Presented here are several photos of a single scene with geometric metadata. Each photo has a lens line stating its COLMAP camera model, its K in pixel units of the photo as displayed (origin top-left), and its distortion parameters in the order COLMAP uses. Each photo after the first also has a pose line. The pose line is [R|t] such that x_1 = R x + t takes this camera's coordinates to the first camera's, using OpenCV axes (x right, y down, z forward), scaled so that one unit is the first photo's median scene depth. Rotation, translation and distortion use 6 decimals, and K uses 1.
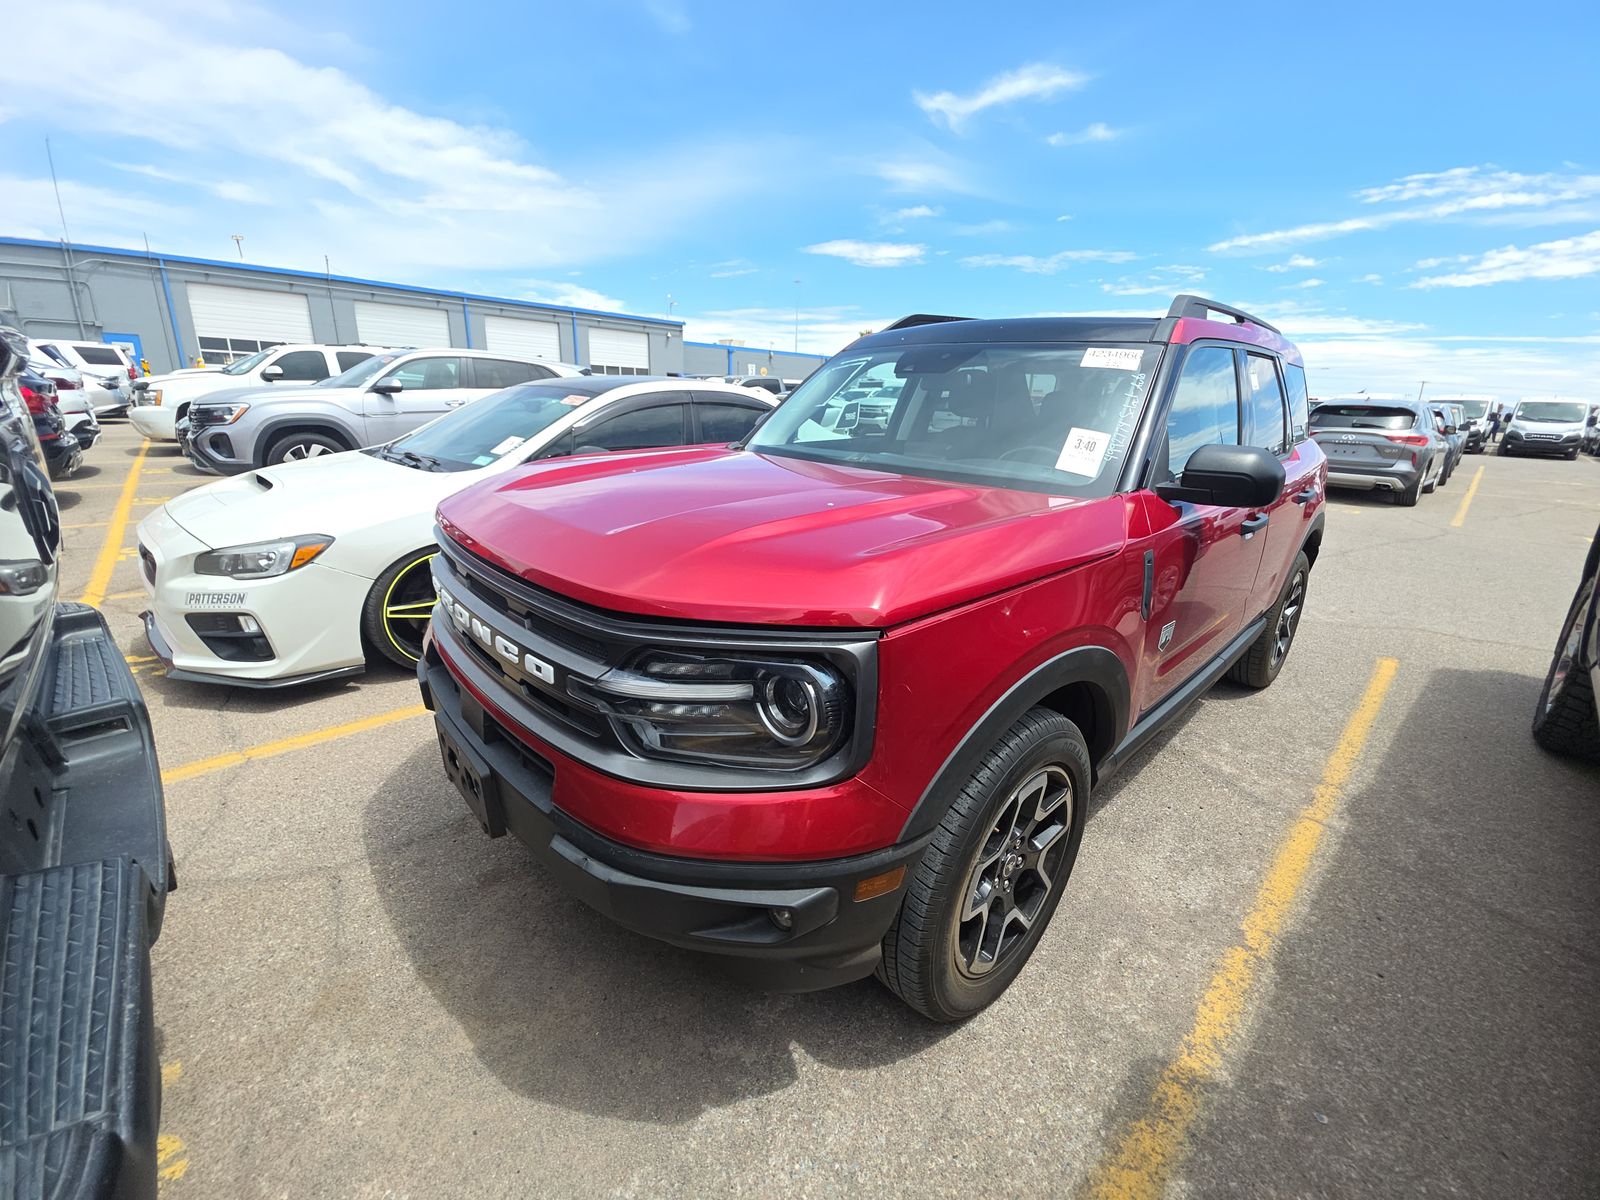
lens RADIAL K [[625.8, 0, 806.4], [0, 625.8, 594.6], [0, 0, 1]] dist [0.009369, -0.006911]
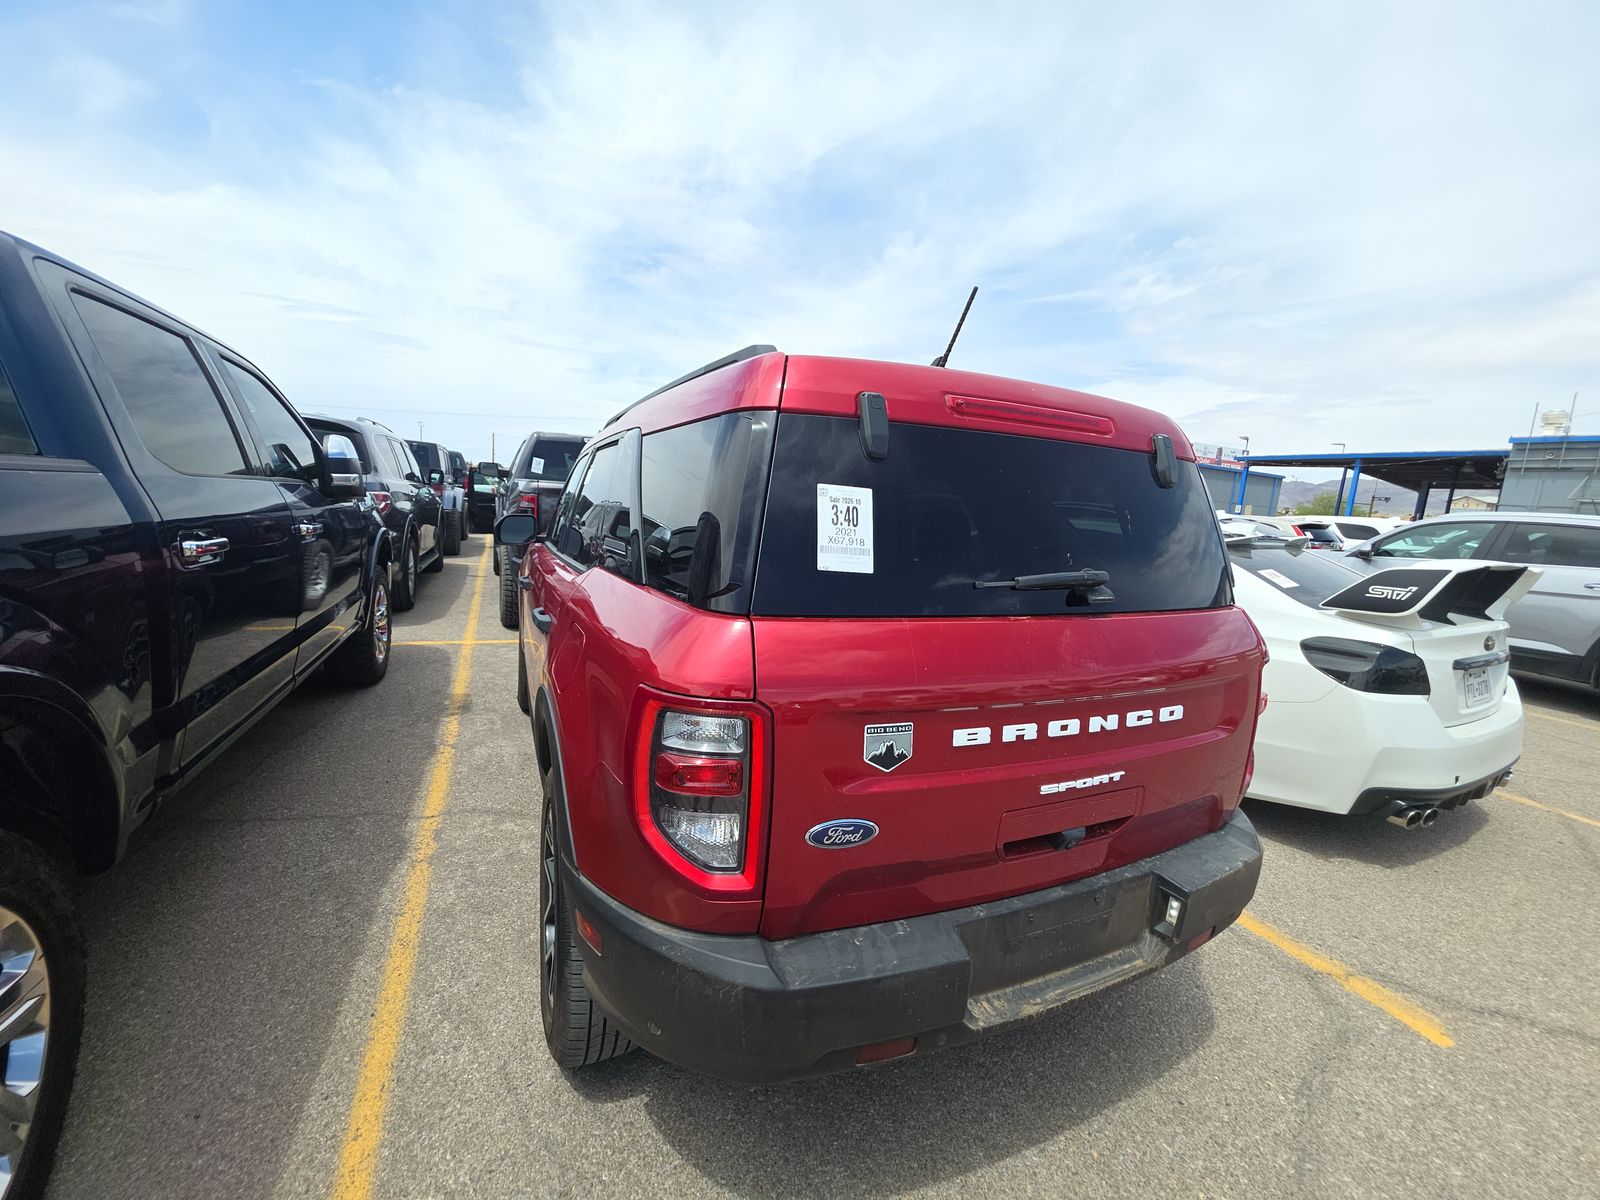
lens RADIAL K [[625.8, 0, 803.0], [0, 625.8, 604.1], [0, 0, 1]] dist [0.009369, -0.006911]
pose [[-0.303374, 0.098628, -0.947753, 1.596721], [-0.358200, 0.909872, 0.209346, -0.501635], [0.882982, 0.402995, -0.240703, 1.652001]]
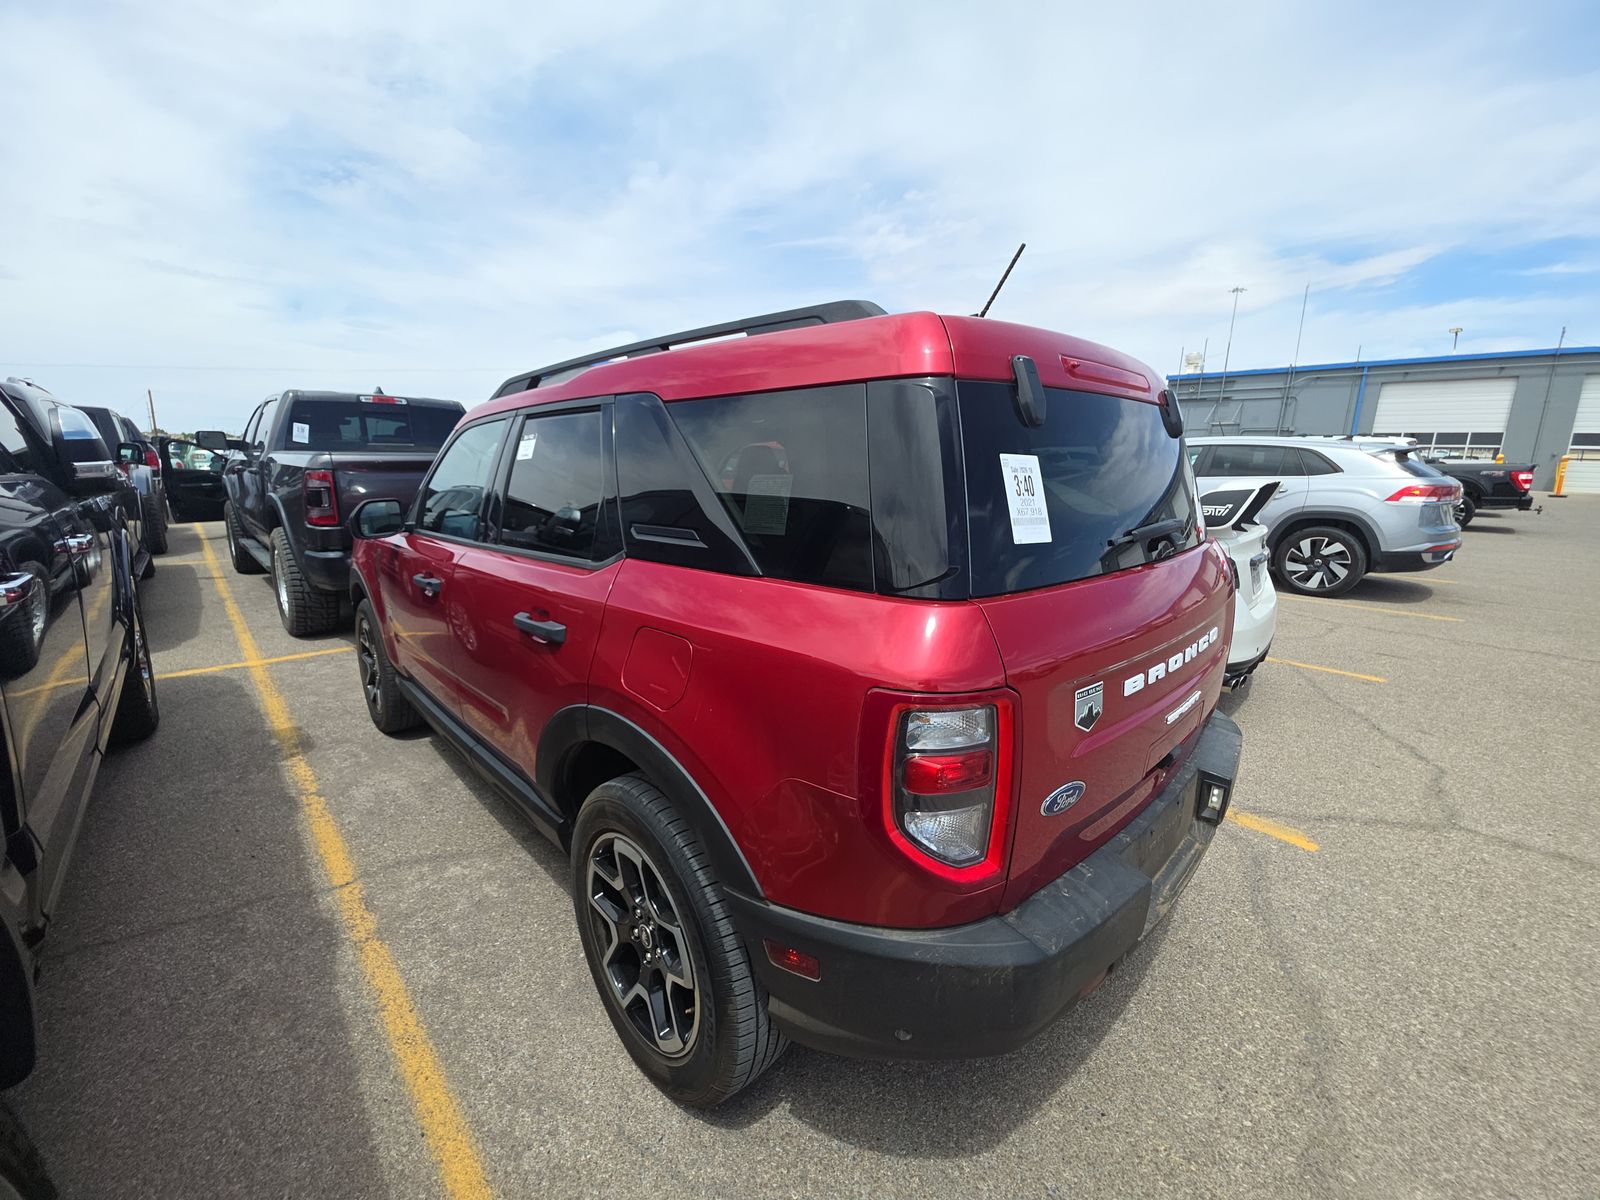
lens RADIAL K [[625.8, 0, 796.8], [0, 625.8, 603.4], [0, 0, 1]] dist [0.009369, -0.006911]
pose [[0.021172, 0.188856, -0.981777, 1.601023], [-0.310814, 0.934580, 0.173074, -0.420809], [0.950235, 0.301485, 0.078486, 1.367887]]
